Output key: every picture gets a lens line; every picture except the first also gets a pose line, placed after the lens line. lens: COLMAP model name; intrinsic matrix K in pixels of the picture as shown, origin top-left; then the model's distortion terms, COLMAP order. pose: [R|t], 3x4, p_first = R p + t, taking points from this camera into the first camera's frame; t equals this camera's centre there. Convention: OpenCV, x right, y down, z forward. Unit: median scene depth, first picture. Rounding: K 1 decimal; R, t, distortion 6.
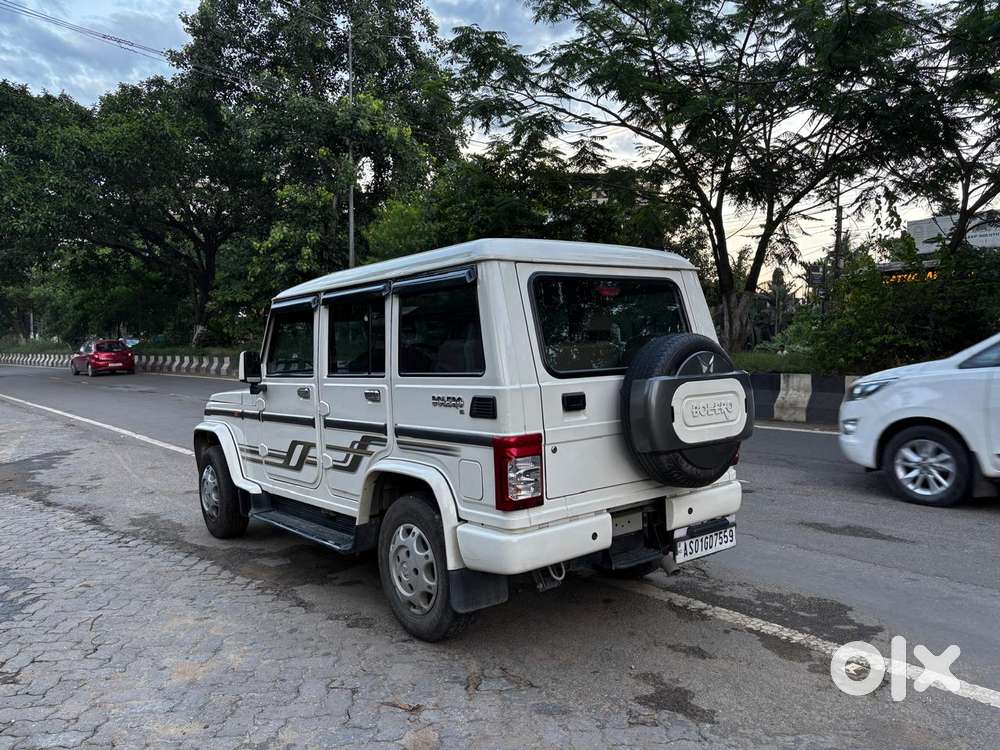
lens RADIAL K [[755.1, 0, 505.4], [0, 755.1, 377.2], [0, 0, 1]] dist [0.047099, -0.049098]
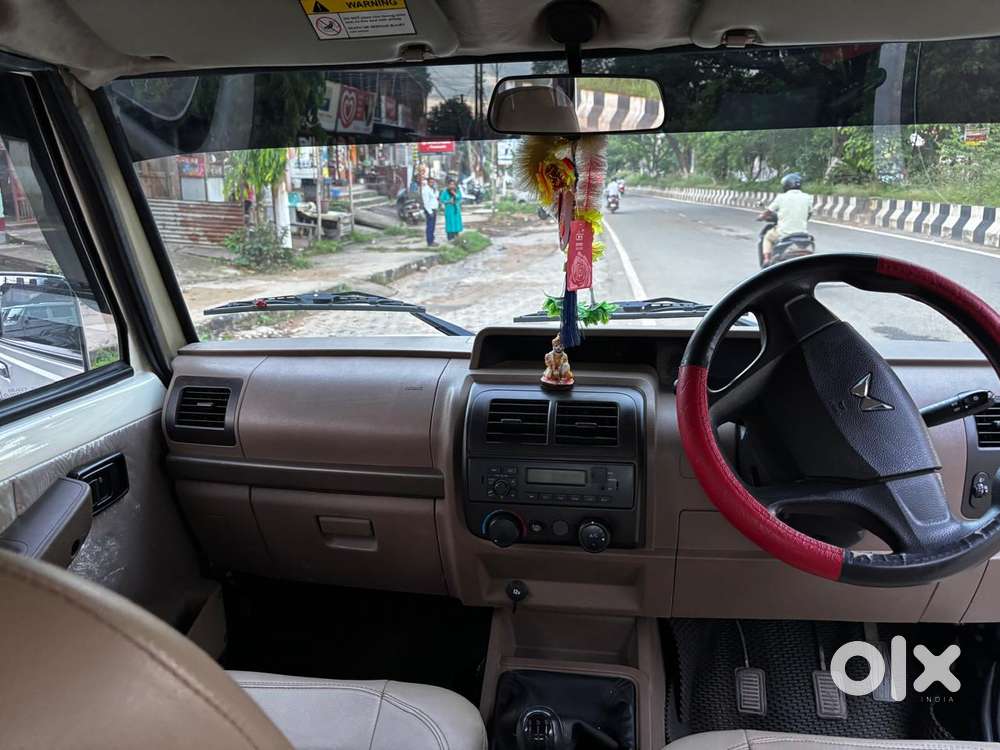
lens RADIAL K [[768.1, 0, 500.0], [0, 768.1, 375.0], [0, 0, 1]] dist [-0.006831, -0.007557]
pose [[0.678264, 0.185567, -0.711002, -0.061541], [-0.034206, 0.974512, 0.221710, -0.066605], [0.734022, -0.126057, 0.667324, 1.038800]]
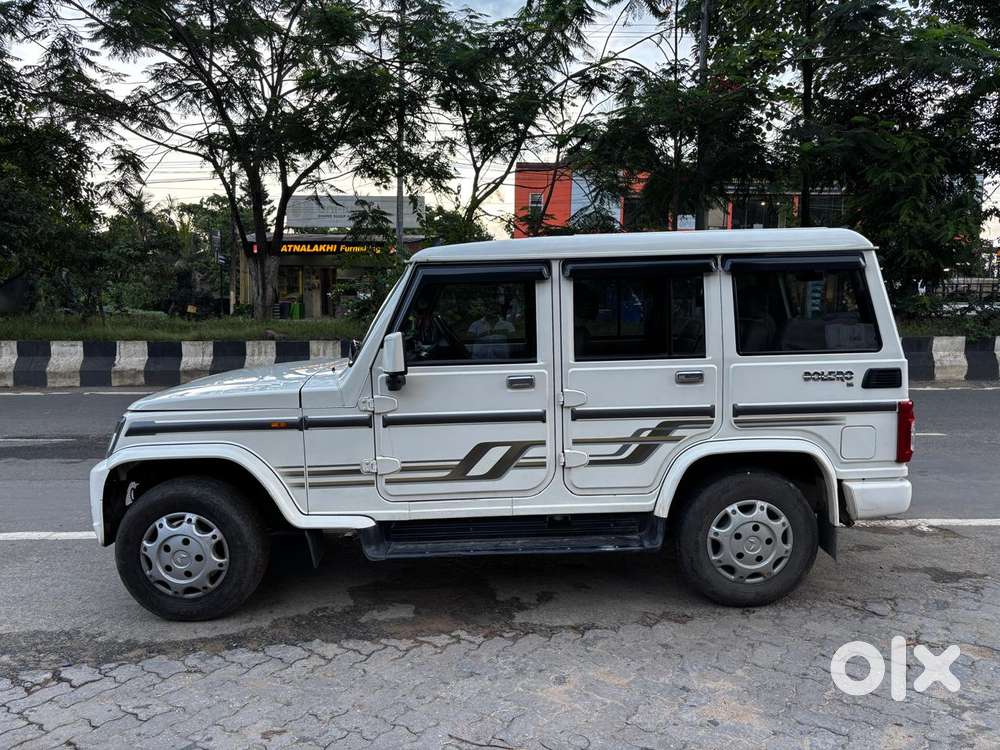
lens RADIAL K [[755.1, 0, 505.4], [0, 755.1, 377.2], [0, 0, 1]] dist [0.047099, -0.049098]
pose [[0.617962, -0.067674, 0.783290, -0.916425], [0.028991, 0.997572, 0.063316, -0.036635], [-0.785673, -0.016418, 0.618424, 0.514037]]
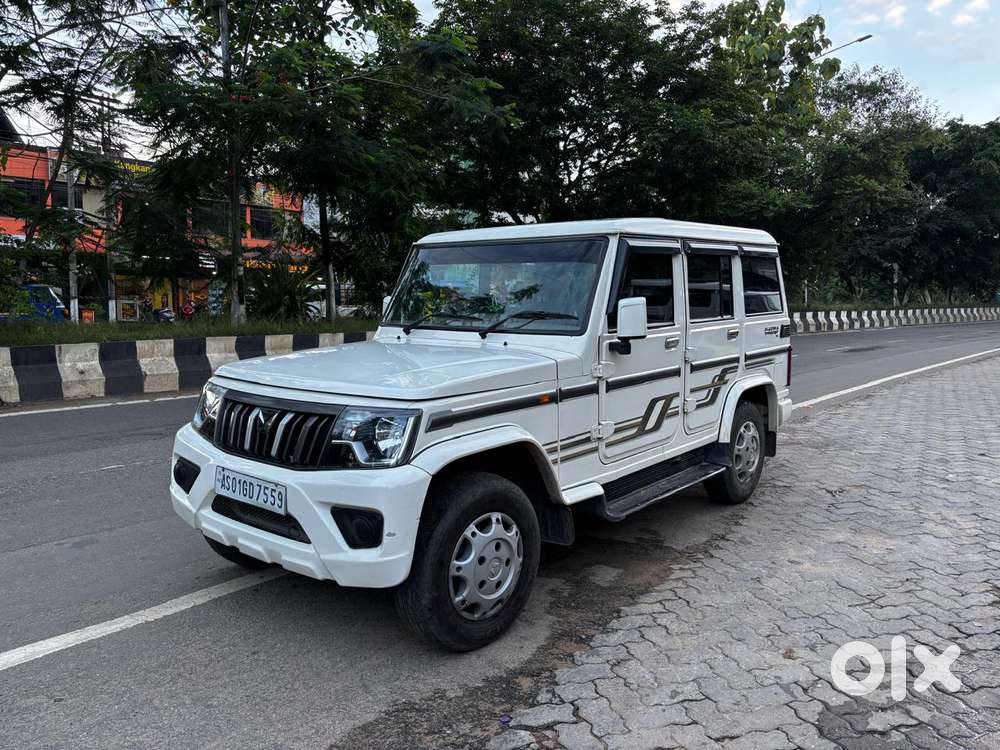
lens RADIAL K [[755.1, 0, 505.4], [0, 755.1, 377.2], [0, 0, 1]] dist [0.047099, -0.049098]
pose [[-0.190982, -0.077293, 0.978546, -1.159581], [0.054239, 0.994541, 0.089142, -0.032004], [-0.980094, 0.070100, -0.185748, 1.390068]]
